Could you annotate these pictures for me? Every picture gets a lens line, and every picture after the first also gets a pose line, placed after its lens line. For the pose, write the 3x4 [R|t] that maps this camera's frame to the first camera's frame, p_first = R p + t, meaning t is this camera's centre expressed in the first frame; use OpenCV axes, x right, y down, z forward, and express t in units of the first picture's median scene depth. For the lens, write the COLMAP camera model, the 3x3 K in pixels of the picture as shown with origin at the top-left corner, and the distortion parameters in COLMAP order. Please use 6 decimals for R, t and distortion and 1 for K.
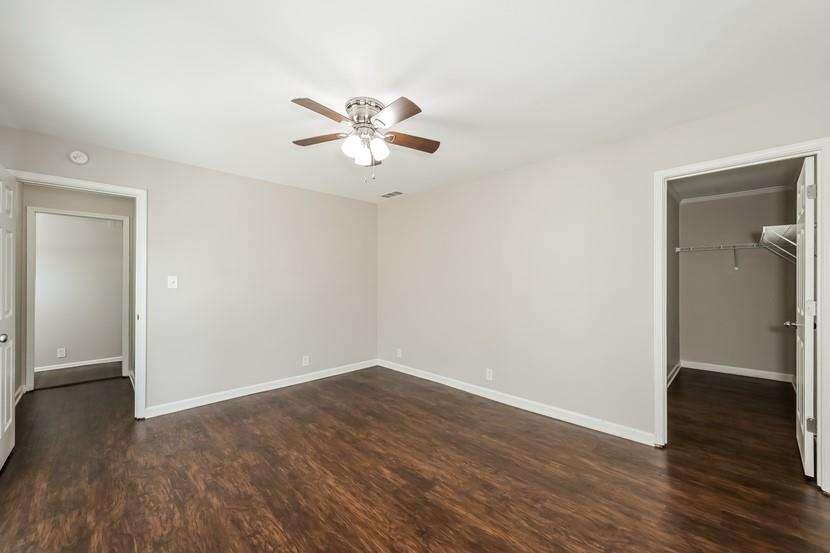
lens RADIAL K [[328.8, 0, 415.0], [0, 328.8, 276.5], [0, 0, 1]] dist [0.000061, -0.000006]
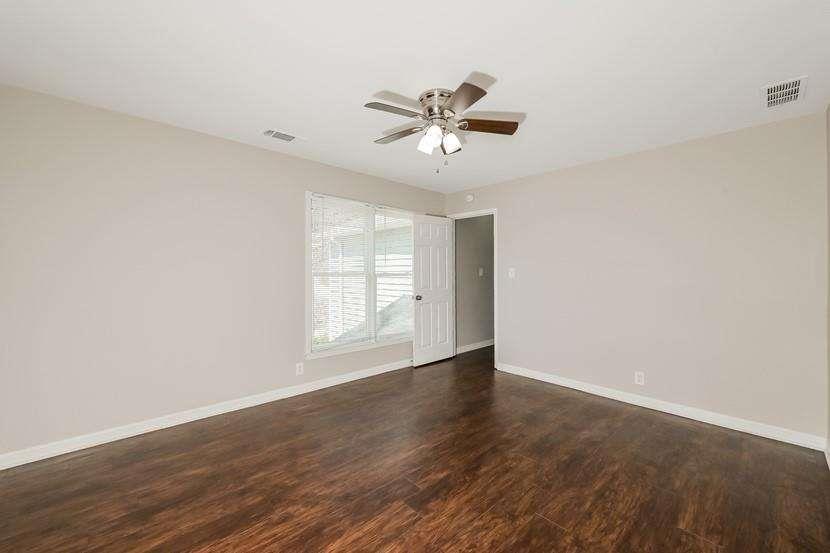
lens RADIAL K [[327.7, 0, 415.0], [0, 327.7, 276.5], [0, 0, 1]] dist [-0.000120, 0.000004]
pose [[-0.023980, 0.010483, -0.999657, 0.730474], [0.007668, 0.999918, 0.010301, 0.010821], [0.999683, -0.007418, -0.024058, 0.819023]]
